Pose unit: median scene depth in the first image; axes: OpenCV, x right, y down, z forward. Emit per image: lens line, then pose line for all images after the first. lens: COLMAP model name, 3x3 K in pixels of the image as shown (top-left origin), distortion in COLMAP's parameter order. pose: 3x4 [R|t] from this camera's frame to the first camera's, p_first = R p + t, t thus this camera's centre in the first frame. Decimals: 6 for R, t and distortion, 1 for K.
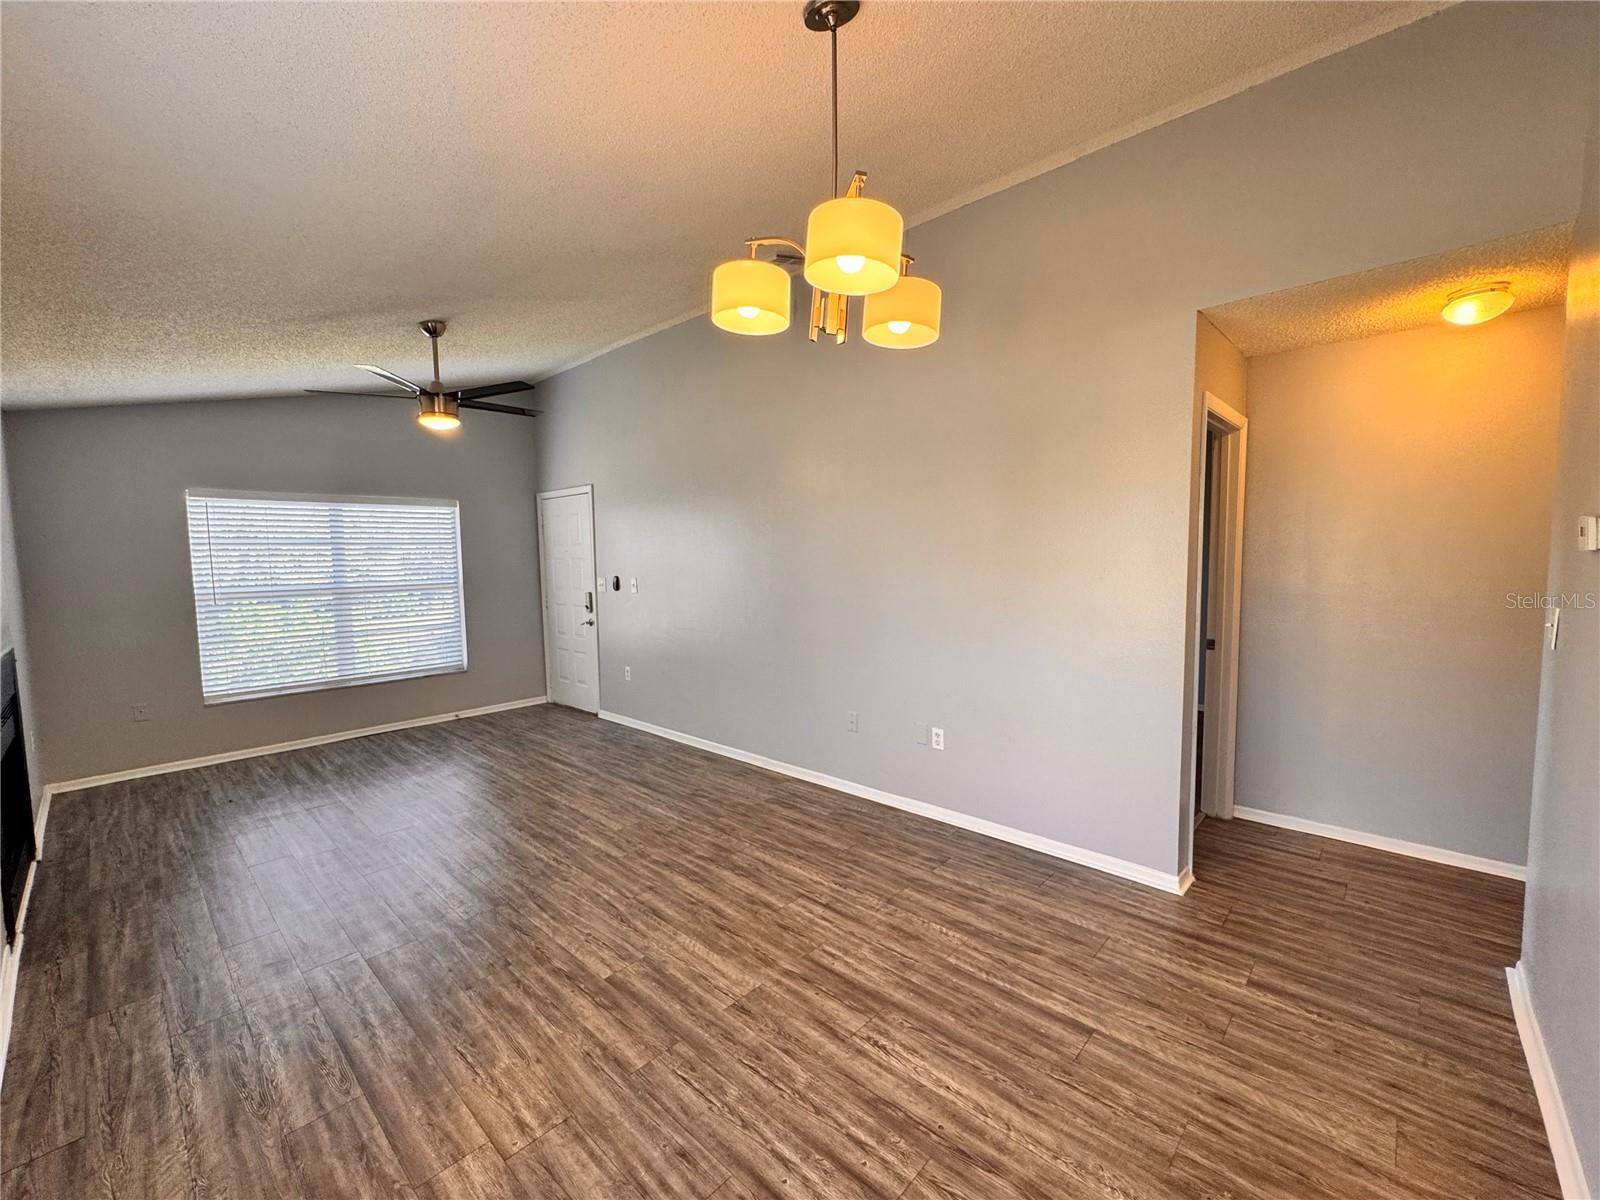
lens RADIAL K [[660.5, 0, 799.3], [0, 660.5, 602.3], [0, 0, 1]] dist [-0.002435, 0.000395]
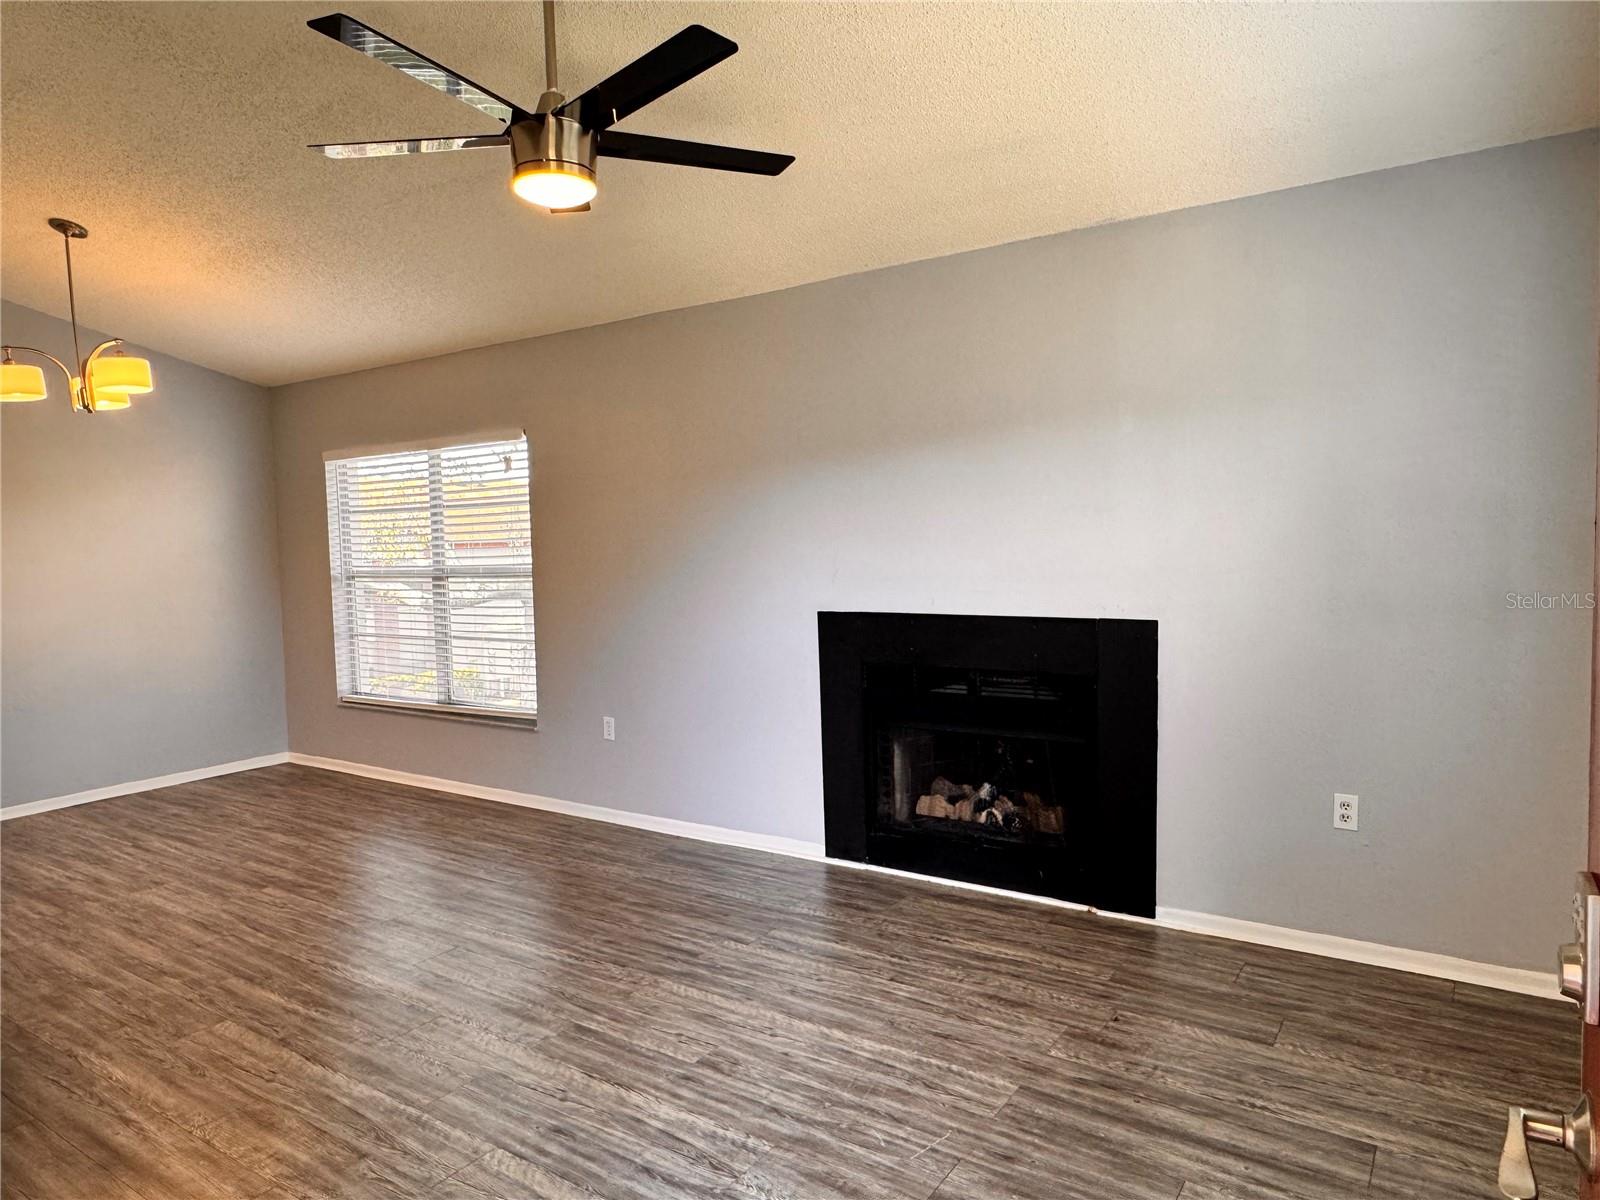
lens RADIAL K [[1022.3, 0, 796.6], [0, 1022.3, 608.3], [0, 0, 1]] dist [-0.004663, 0.005117]
pose [[-0.987321, 0.055939, -0.148551, -0.815903], [0.033555, 0.988249, 0.149124, -0.135531], [0.155147, 0.142249, -0.977596, 2.373342]]
